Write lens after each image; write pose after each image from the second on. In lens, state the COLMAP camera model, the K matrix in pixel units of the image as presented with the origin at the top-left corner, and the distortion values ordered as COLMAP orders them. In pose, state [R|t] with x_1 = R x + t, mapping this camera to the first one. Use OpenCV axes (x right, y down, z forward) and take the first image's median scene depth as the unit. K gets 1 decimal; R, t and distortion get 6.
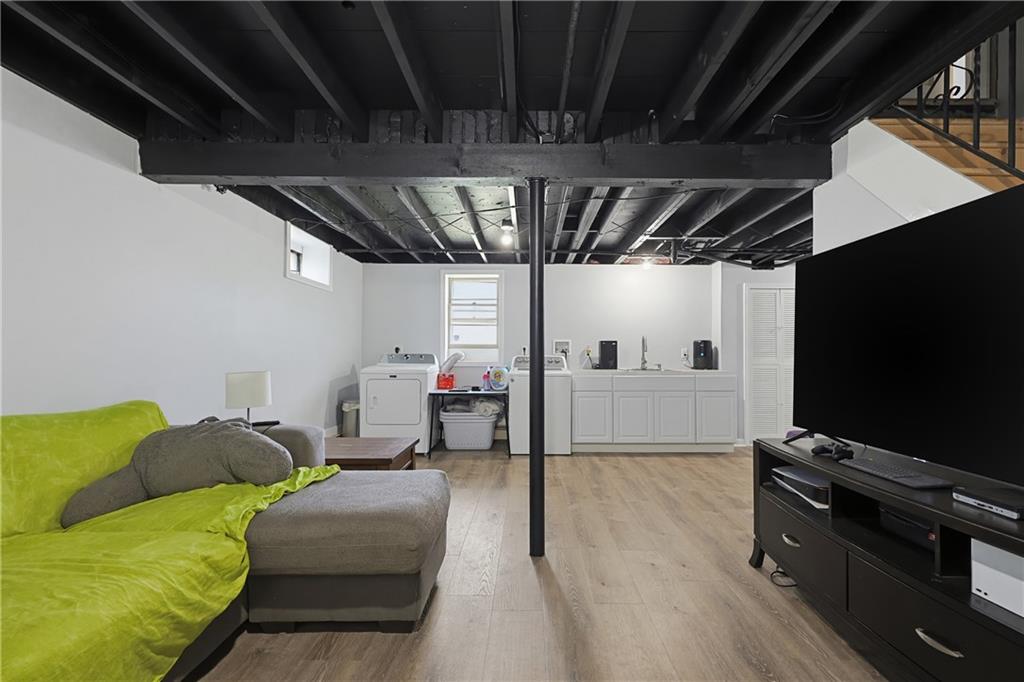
lens RADIAL K [[441.6, 0, 524.3], [0, 441.6, 348.7], [0, 0, 1]] dist [-0.000547, -0.000393]
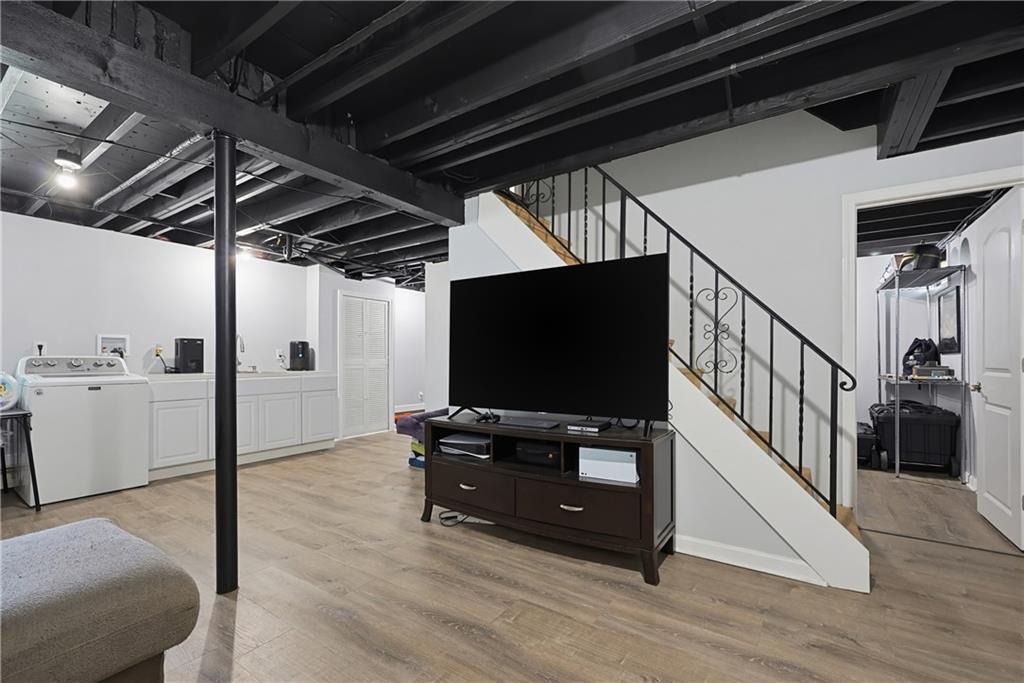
lens RADIAL K [[441.6, 0, 511.8], [0, 441.6, 359.4], [0, 0, 1]] dist [-0.000547, -0.000393]
pose [[0.559705, -0.004508, 0.828680, -0.186512], [-0.006373, 0.999932, 0.009744, 0.011031], [-0.828668, -0.010735, 0.559638, 0.051829]]
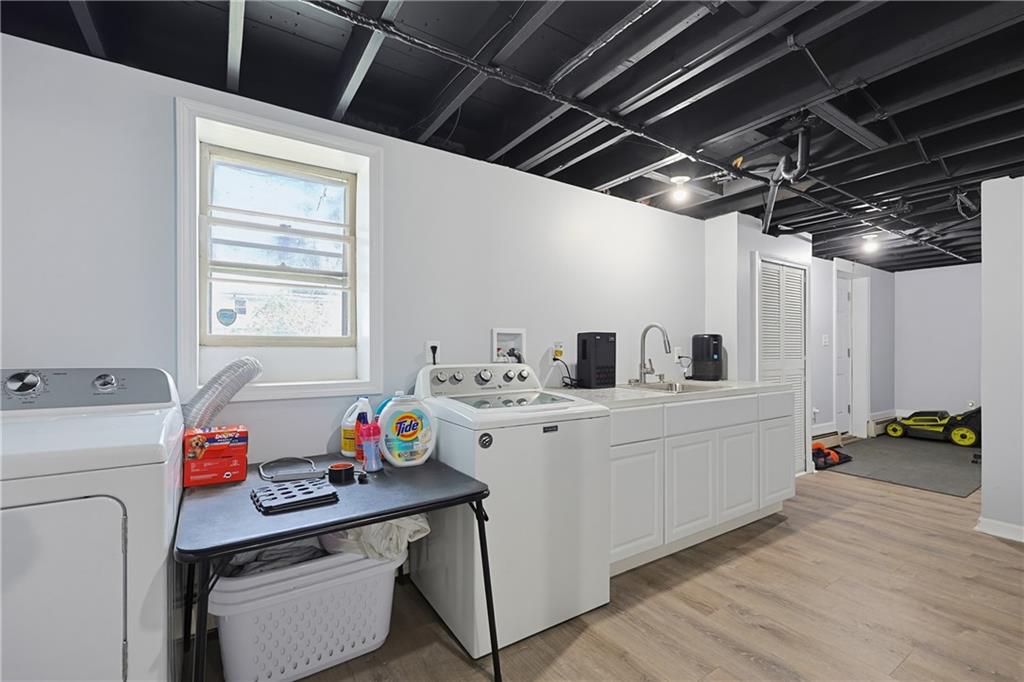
lens RADIAL K [[441.6, 0, 533.9], [0, 441.6, 350.0], [0, 0, 1]] dist [-0.000547, -0.000393]
pose [[0.818583, -0.006222, 0.574355, -0.203641], [-0.000083, 0.999940, 0.010951, -0.003754], [-0.574389, -0.009012, 0.818533, 0.742685]]
